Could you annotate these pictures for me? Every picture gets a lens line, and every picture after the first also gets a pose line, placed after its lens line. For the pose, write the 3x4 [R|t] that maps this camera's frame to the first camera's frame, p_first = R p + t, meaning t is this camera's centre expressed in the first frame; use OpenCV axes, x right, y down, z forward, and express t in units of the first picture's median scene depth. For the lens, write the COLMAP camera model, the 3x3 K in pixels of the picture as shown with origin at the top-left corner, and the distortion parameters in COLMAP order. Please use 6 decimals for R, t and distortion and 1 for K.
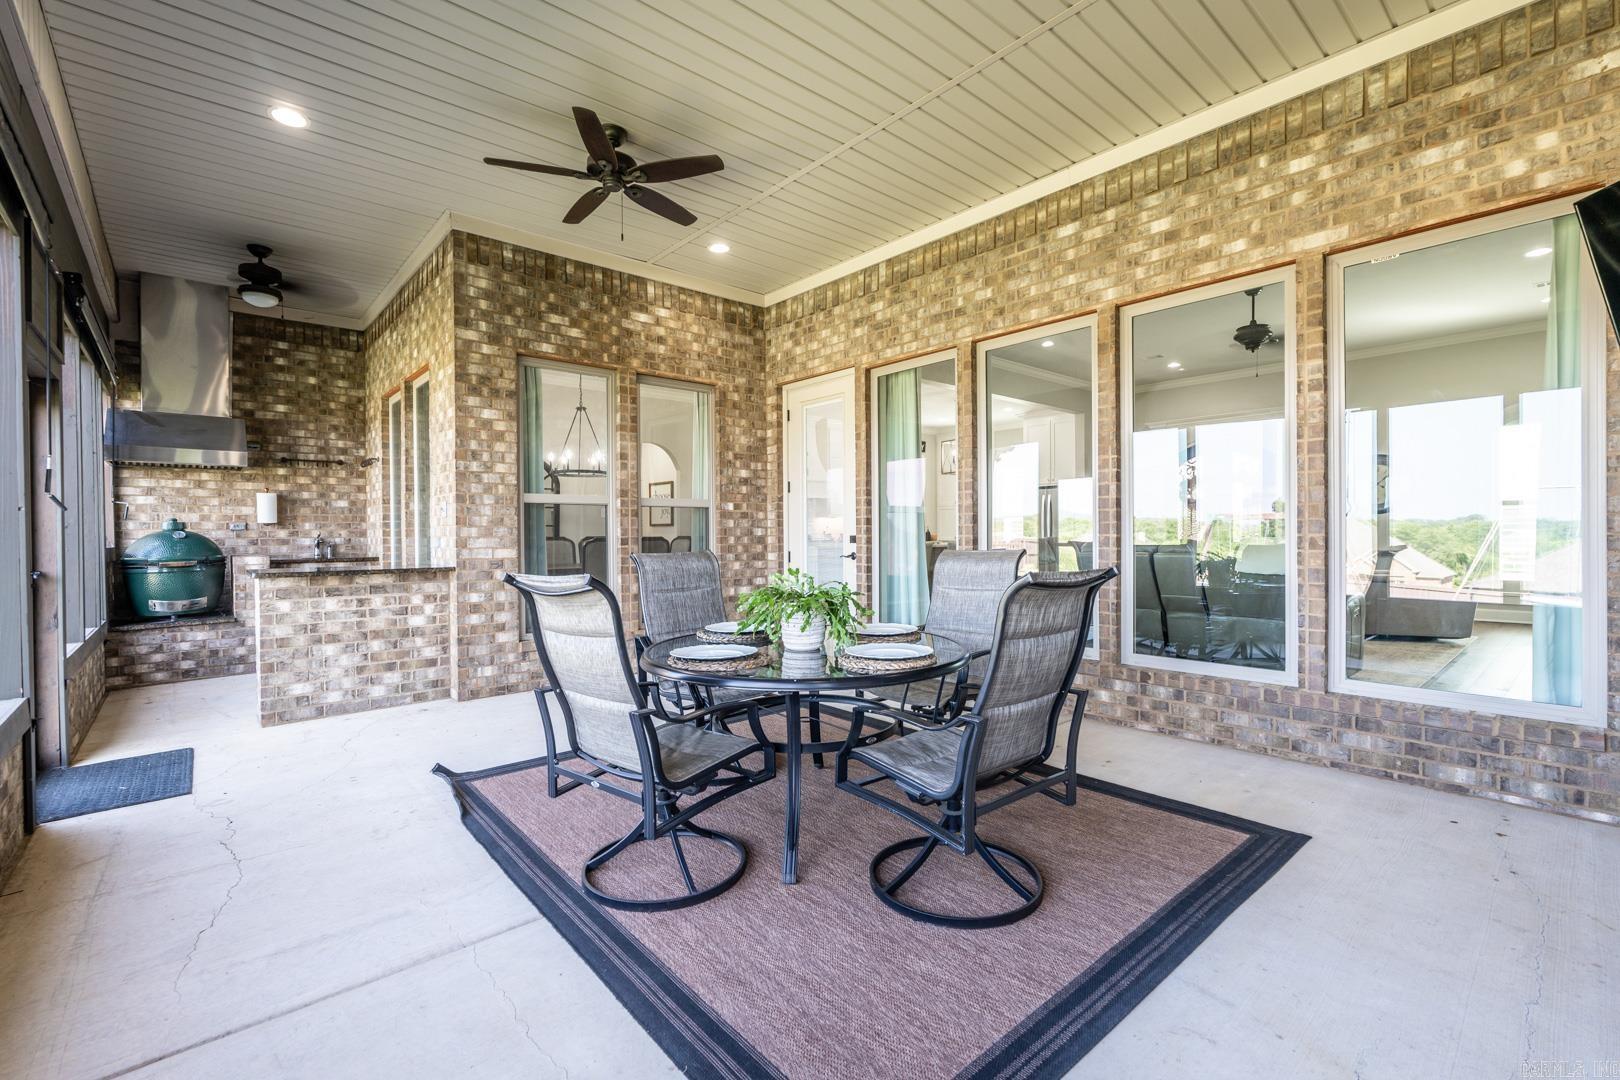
lens RADIAL K [[707.9, 0, 810.0], [0, 707.9, 540.0], [0, 0, 1]] dist [-0.007286, 0.000155]
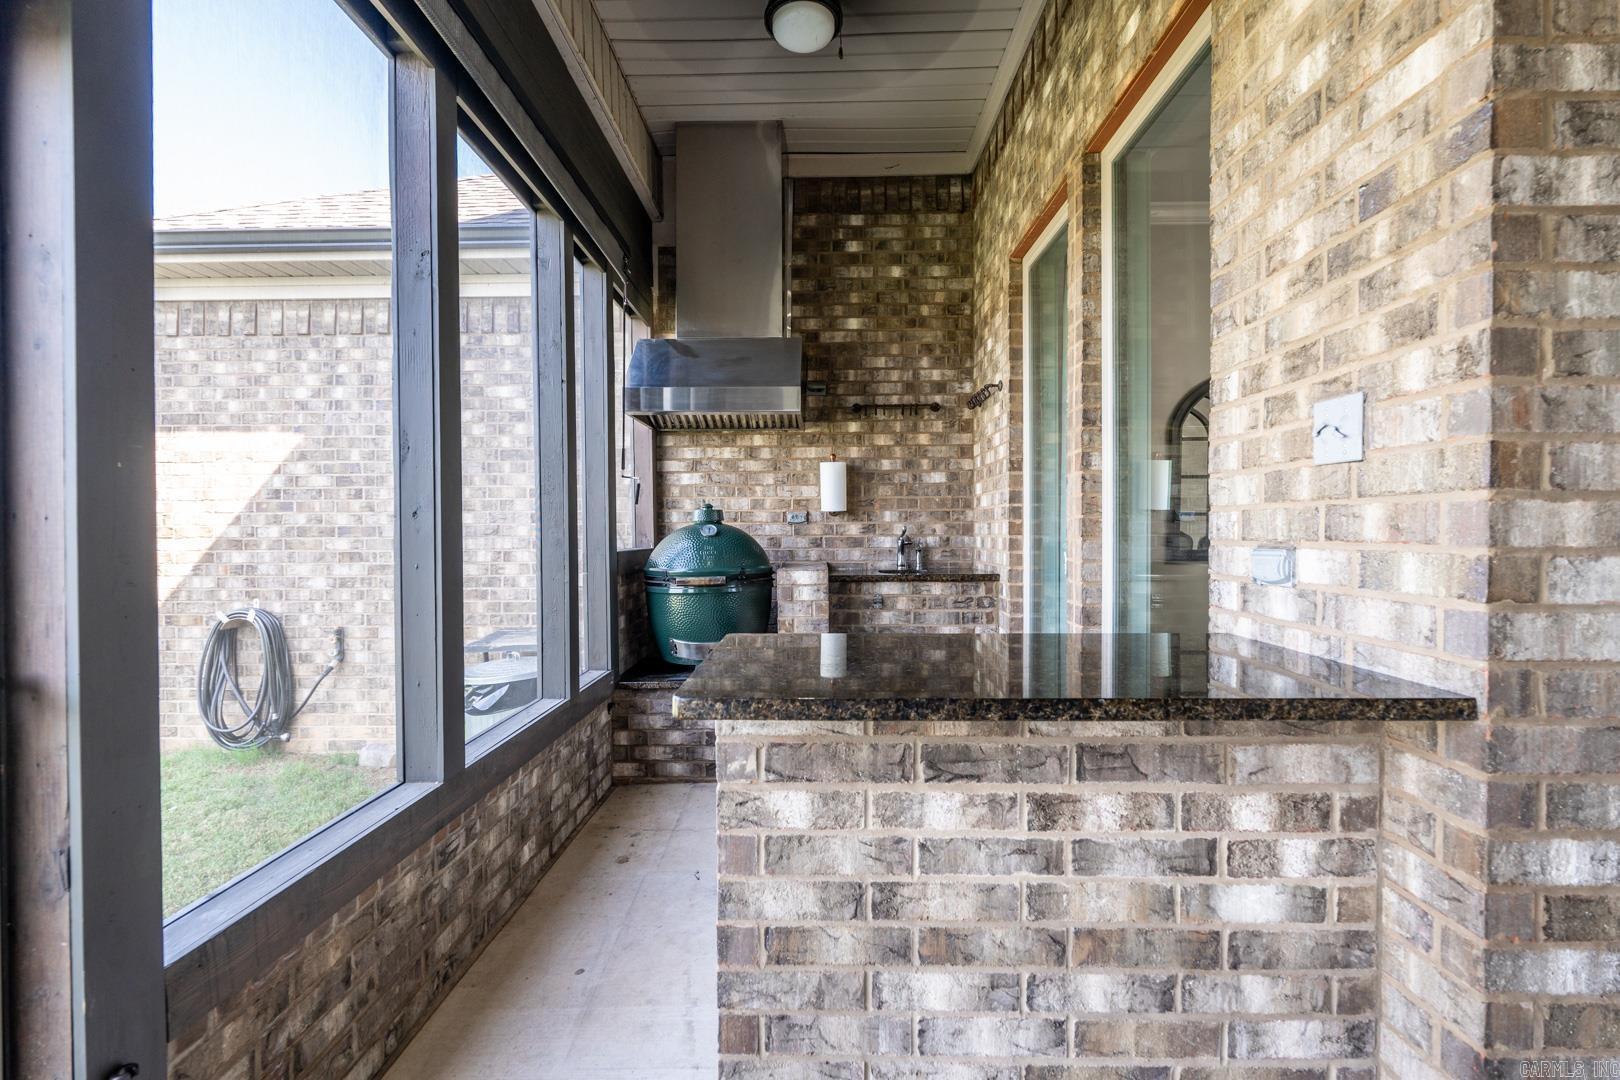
lens RADIAL K [[707.9, 0, 810.0], [0, 707.9, 540.0], [0, 0, 1]] dist [-0.007286, 0.000155]
pose [[0.739057, 0.012198, -0.673532, -0.372000], [-0.007369, 0.999923, 0.010023, -0.005326], [0.673602, -0.002444, 0.739090, 0.533483]]
